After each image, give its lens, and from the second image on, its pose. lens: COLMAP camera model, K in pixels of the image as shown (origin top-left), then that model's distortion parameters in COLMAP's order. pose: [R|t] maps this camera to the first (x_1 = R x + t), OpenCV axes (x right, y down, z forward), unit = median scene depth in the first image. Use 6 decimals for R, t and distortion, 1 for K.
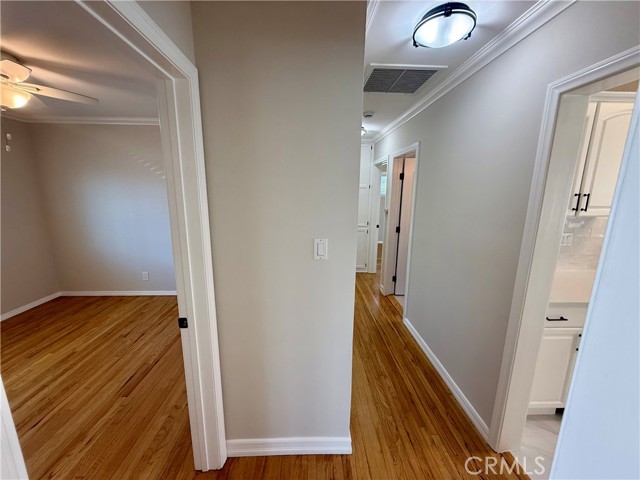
lens RADIAL K [[255.7, 0, 321.2], [0, 255.7, 240.1], [0, 0, 1]] dist [0.000208, -0.000236]
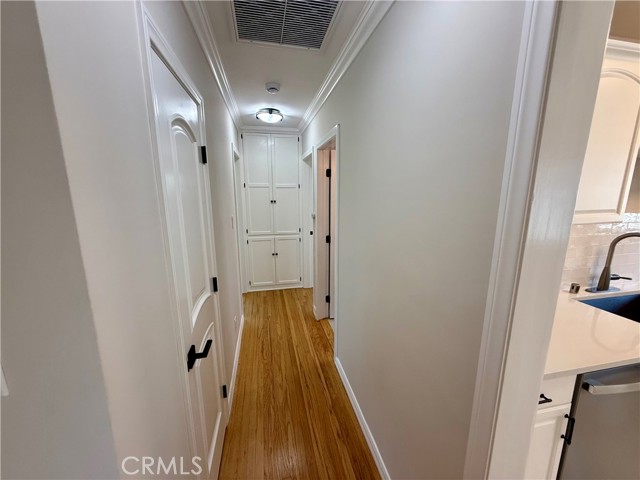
lens RADIAL K [[255.7, 0, 321.6], [0, 255.7, 240.6], [0, 0, 1]] dist [0.000208, -0.000236]
pose [[0.984373, -0.045805, 0.170034, 0.150130], [0.045171, 0.998950, 0.007596, -0.046619], [-0.170204, 0.000203, 0.985409, 0.220171]]
